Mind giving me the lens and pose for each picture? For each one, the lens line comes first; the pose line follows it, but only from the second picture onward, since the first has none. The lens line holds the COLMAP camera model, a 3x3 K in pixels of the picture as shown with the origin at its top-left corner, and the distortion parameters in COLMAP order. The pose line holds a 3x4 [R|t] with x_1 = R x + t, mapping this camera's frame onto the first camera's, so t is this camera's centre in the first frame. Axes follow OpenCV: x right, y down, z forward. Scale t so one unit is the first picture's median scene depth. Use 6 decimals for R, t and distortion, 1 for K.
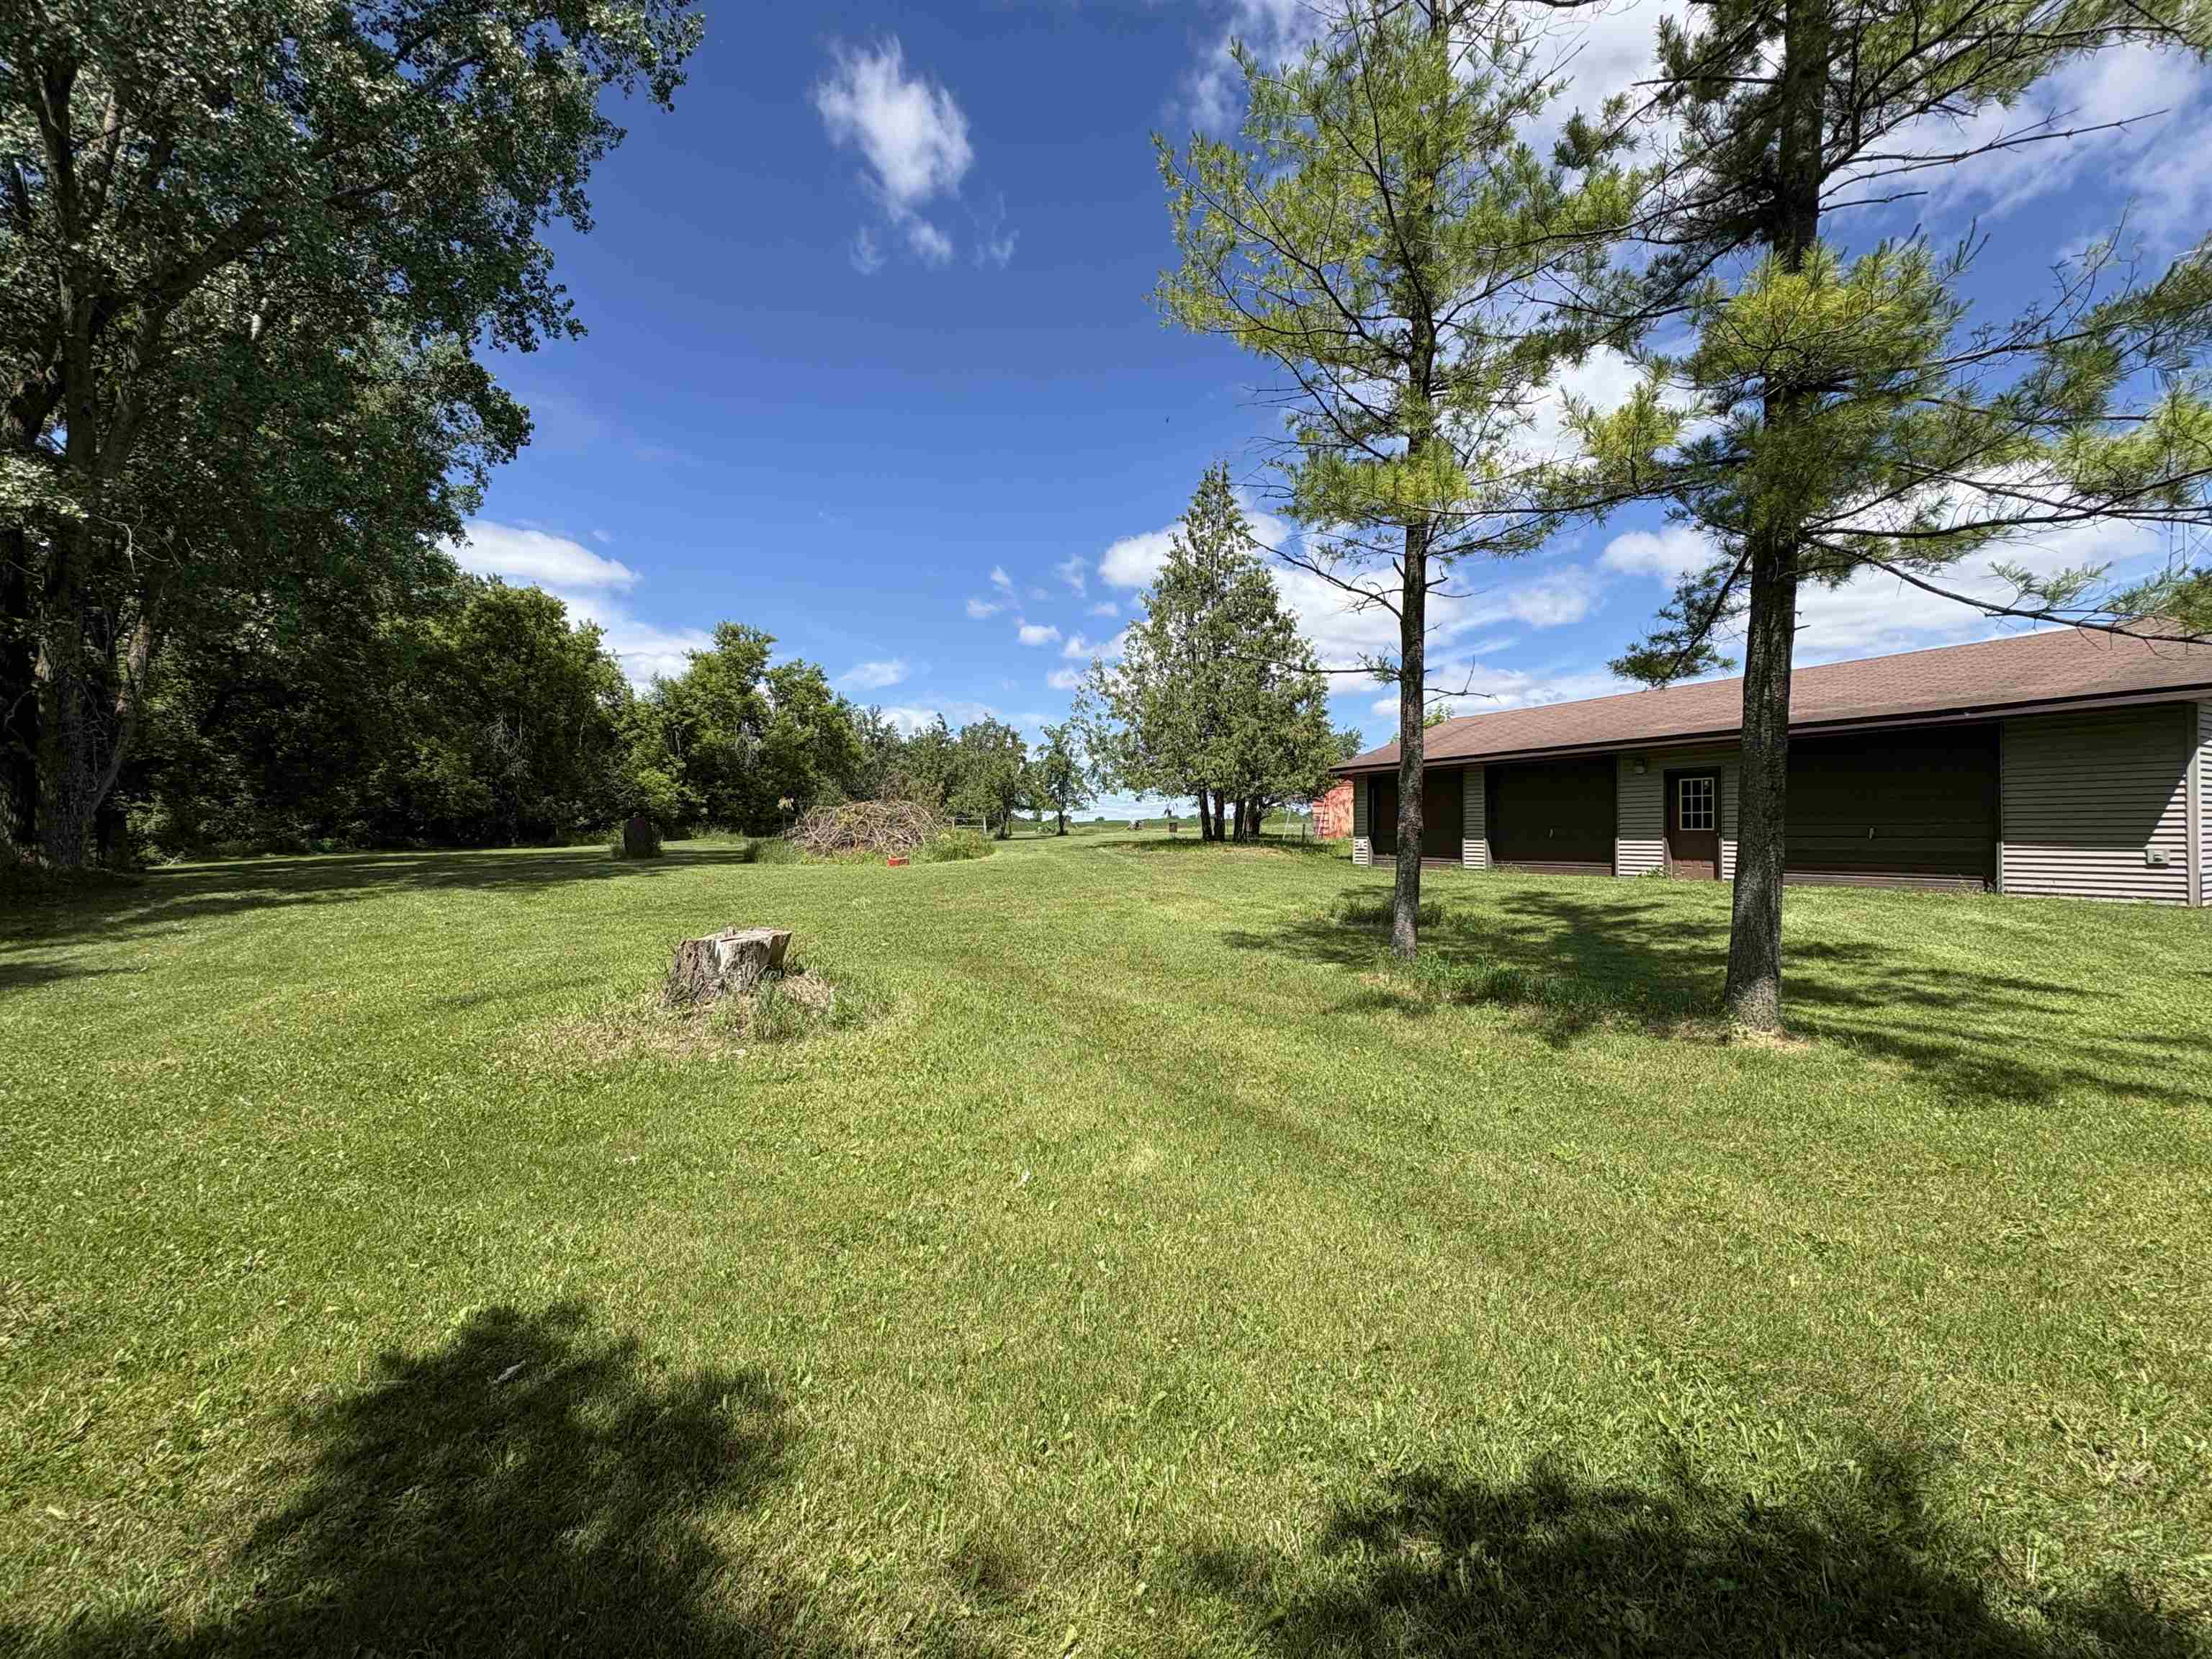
lens RADIAL K [[875.4, 0, 1122.8], [0, 875.4, 825.0], [0, 0, 1]] dist [0.002397, 0.000193]
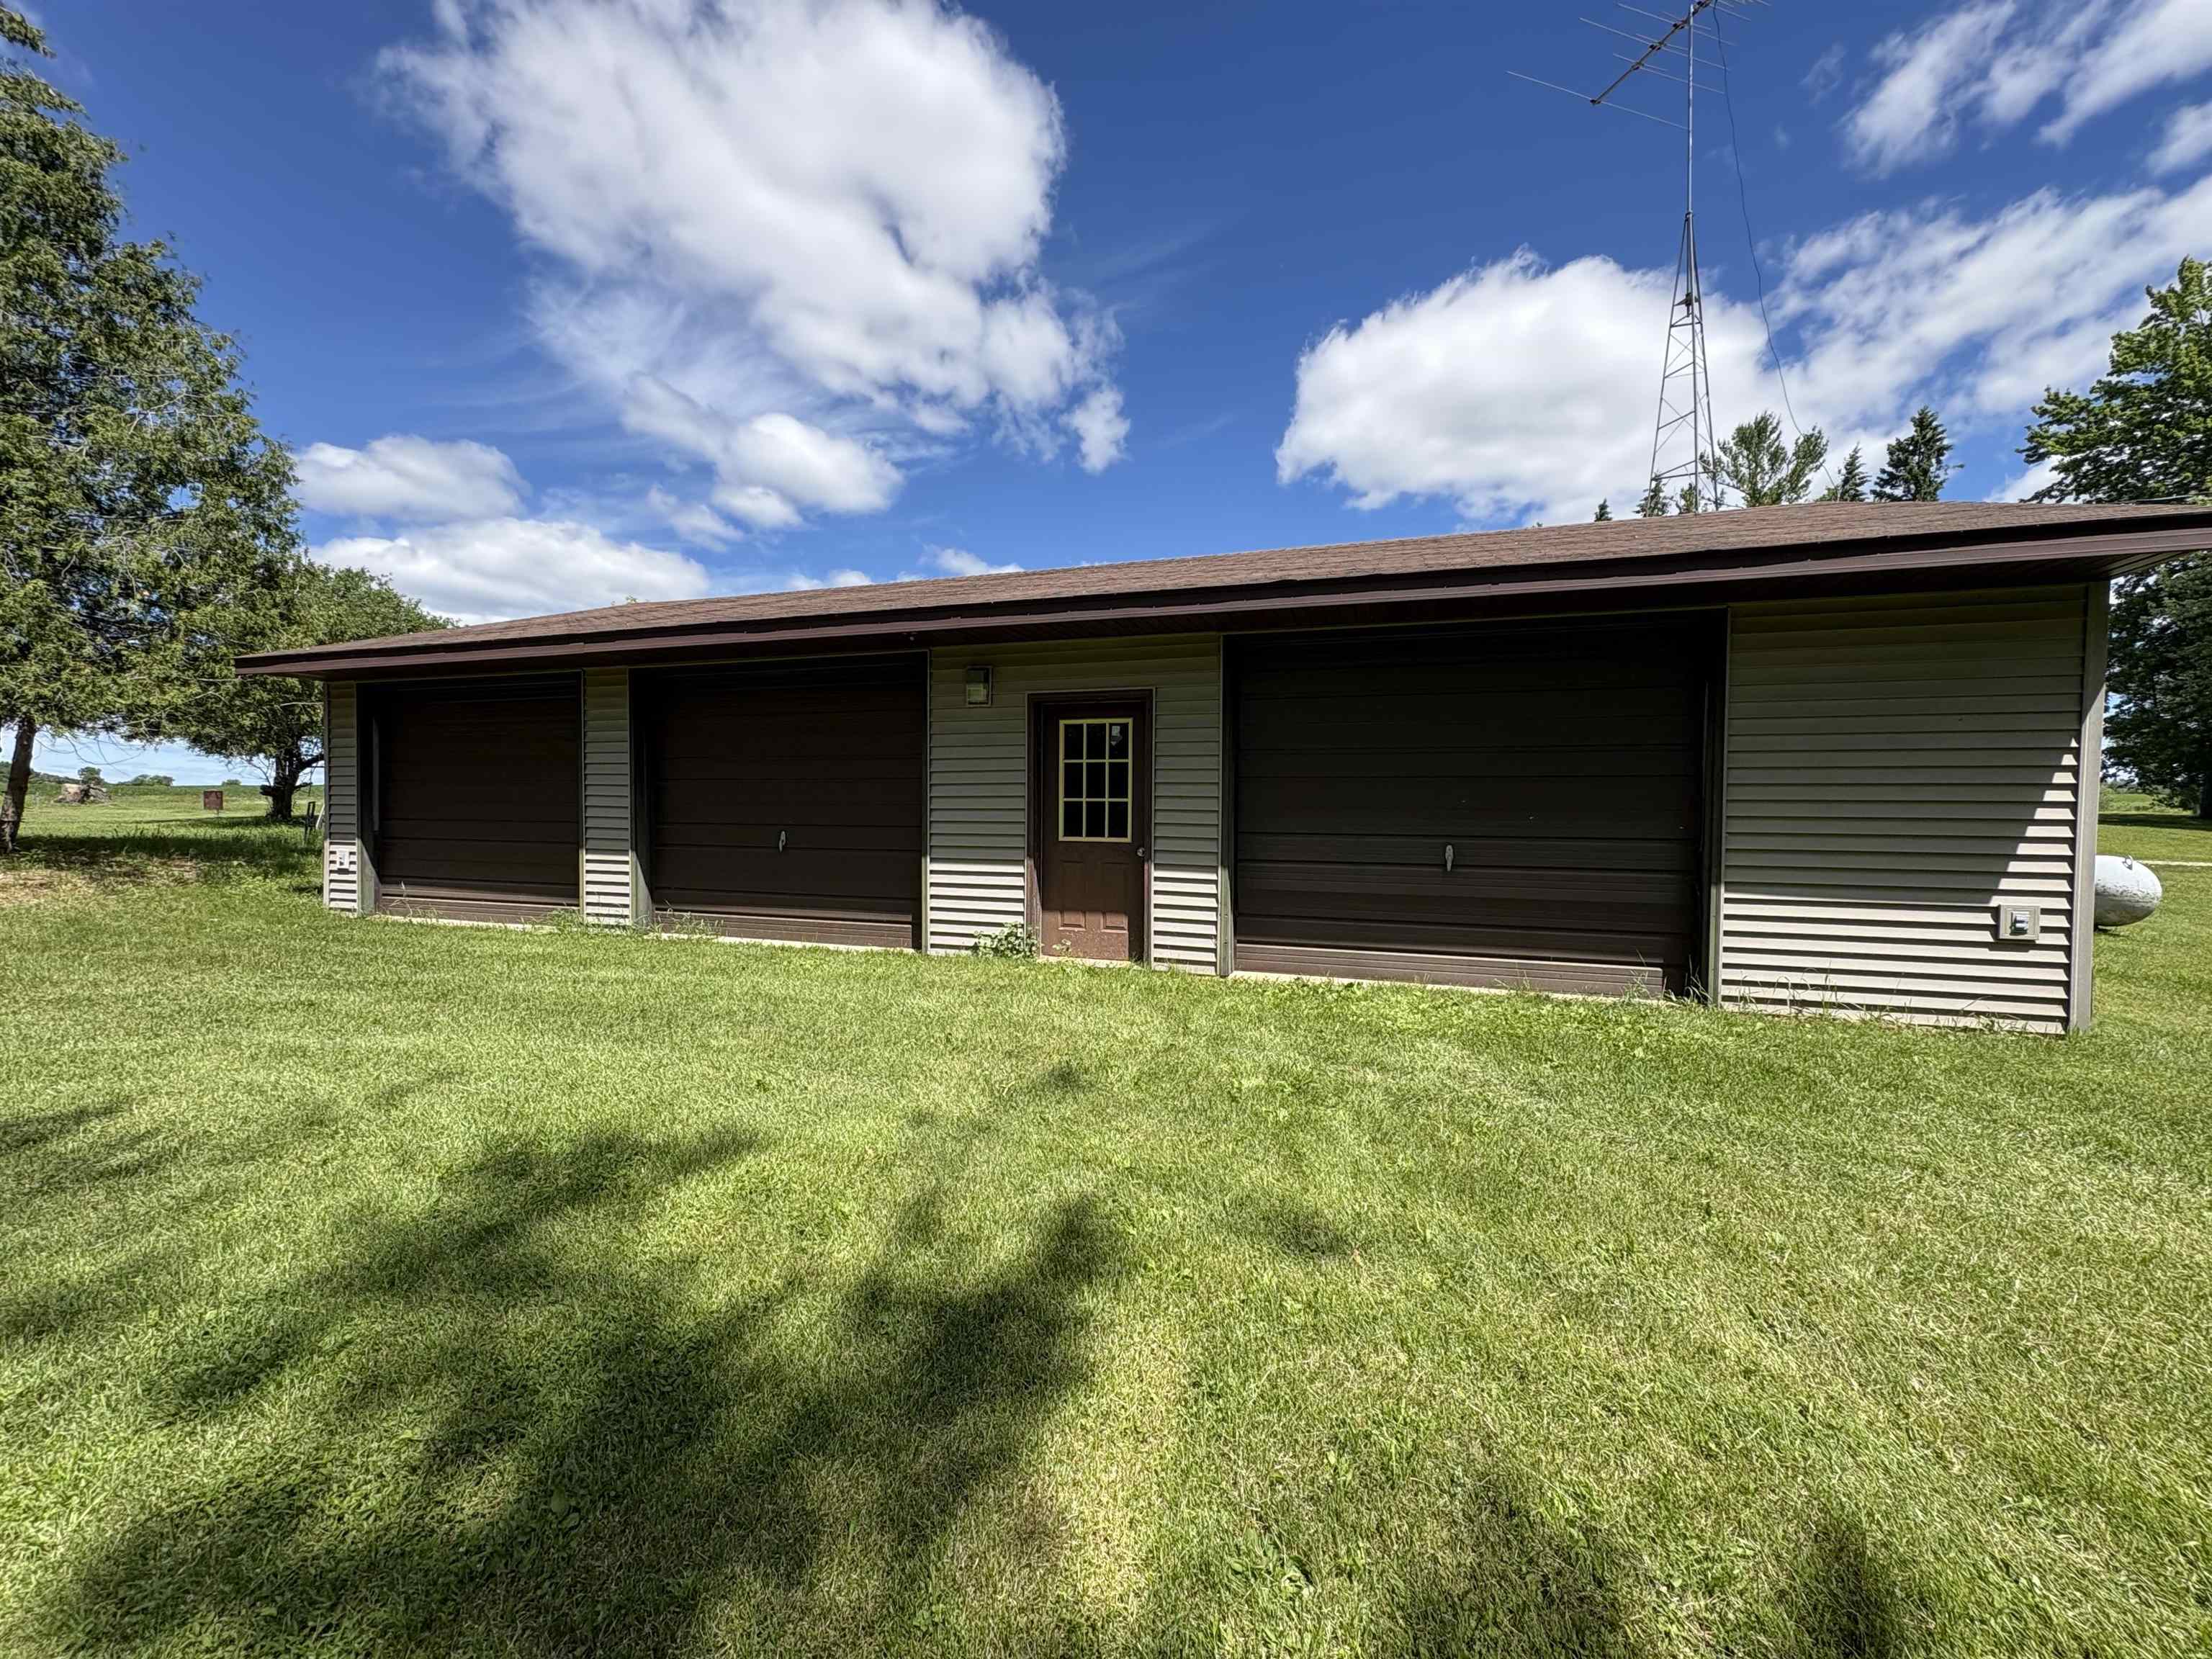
lens RADIAL K [[887.5, 0, 1127.7], [0, 887.5, 809.3], [0, 0, 1]] dist [-0.003318, 0.000021]
pose [[0.729190, 0.004249, 0.684298, 0.203002], [-0.015481, 0.999827, 0.010288, -0.007794], [-0.684136, -0.018095, 0.729130, 0.368797]]
